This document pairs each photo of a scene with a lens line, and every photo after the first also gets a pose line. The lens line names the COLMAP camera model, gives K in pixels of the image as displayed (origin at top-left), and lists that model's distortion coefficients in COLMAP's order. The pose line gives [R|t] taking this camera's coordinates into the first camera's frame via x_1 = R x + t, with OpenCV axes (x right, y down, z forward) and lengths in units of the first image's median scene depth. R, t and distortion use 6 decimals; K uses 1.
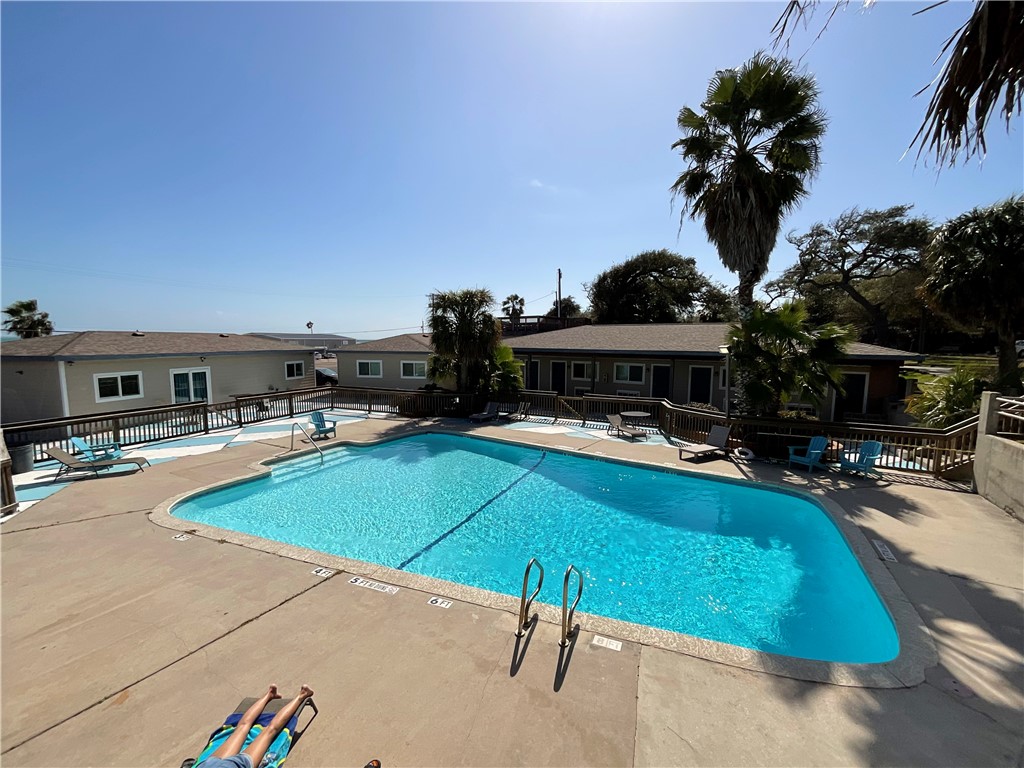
lens RADIAL K [[416.5, 0, 512.0], [0, 416.5, 384.0], [0, 0, 1]] dist [-0.000016, 0.000263]
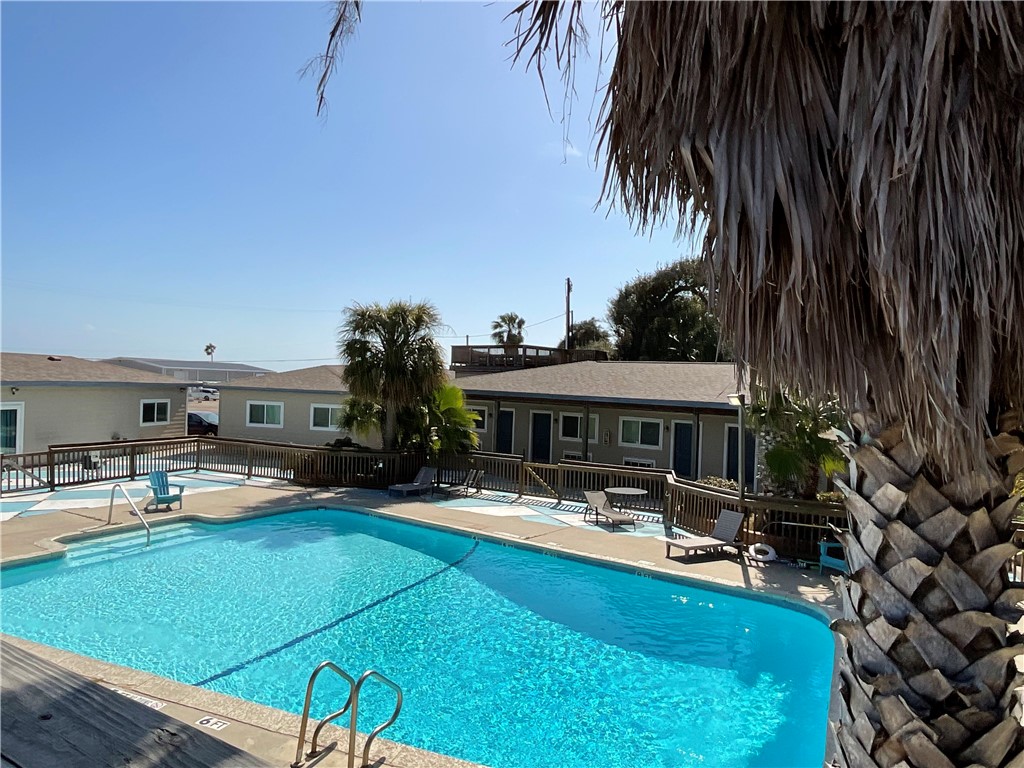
lens RADIAL K [[642.1, 0, 512.0], [0, 642.1, 384.0], [0, 0, 1]] dist [0.003003, -0.000431]
pose [[0.999294, 0.032016, -0.019641, 0.108676], [-0.033844, 0.994294, -0.101163, 0.009052], [0.016290, 0.101757, 0.994676, -0.052771]]
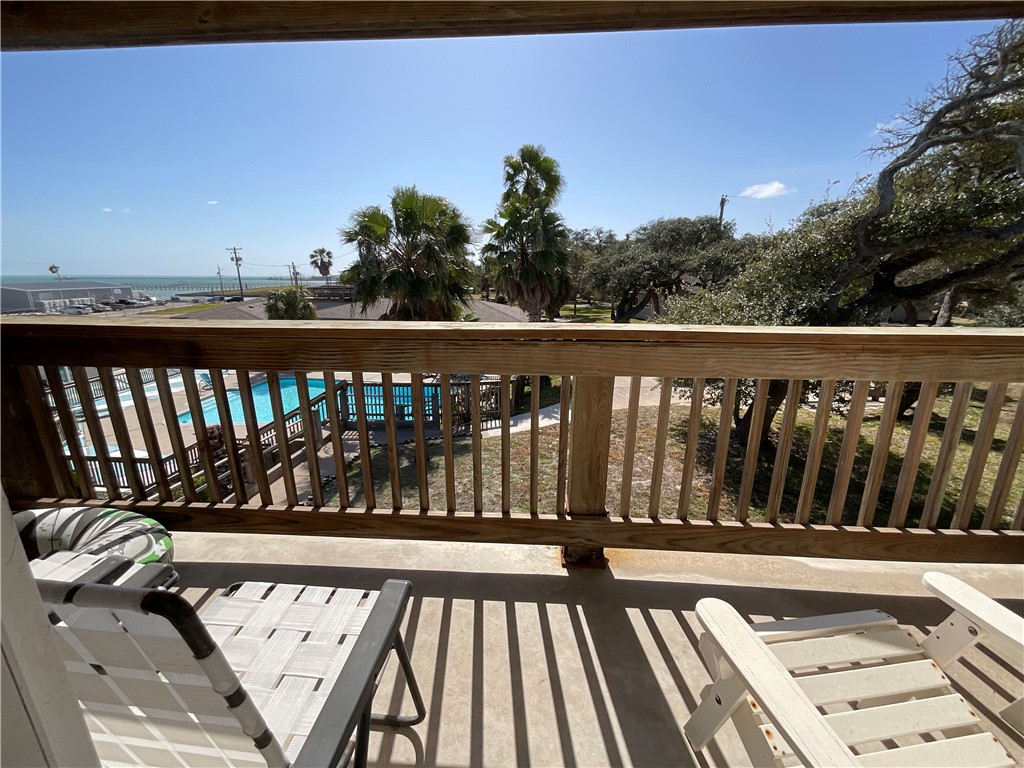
lens RADIAL K [[421.2, 0, 512.0], [0, 421.2, 384.0], [0, 0, 1]] dist [0.004724, 0.000466]
pose [[0.917974, -0.105011, 0.382487, 0.015438], [0.043231, 0.985061, 0.166692, -0.098327], [-0.394278, -0.136483, 0.908800, -0.841957]]
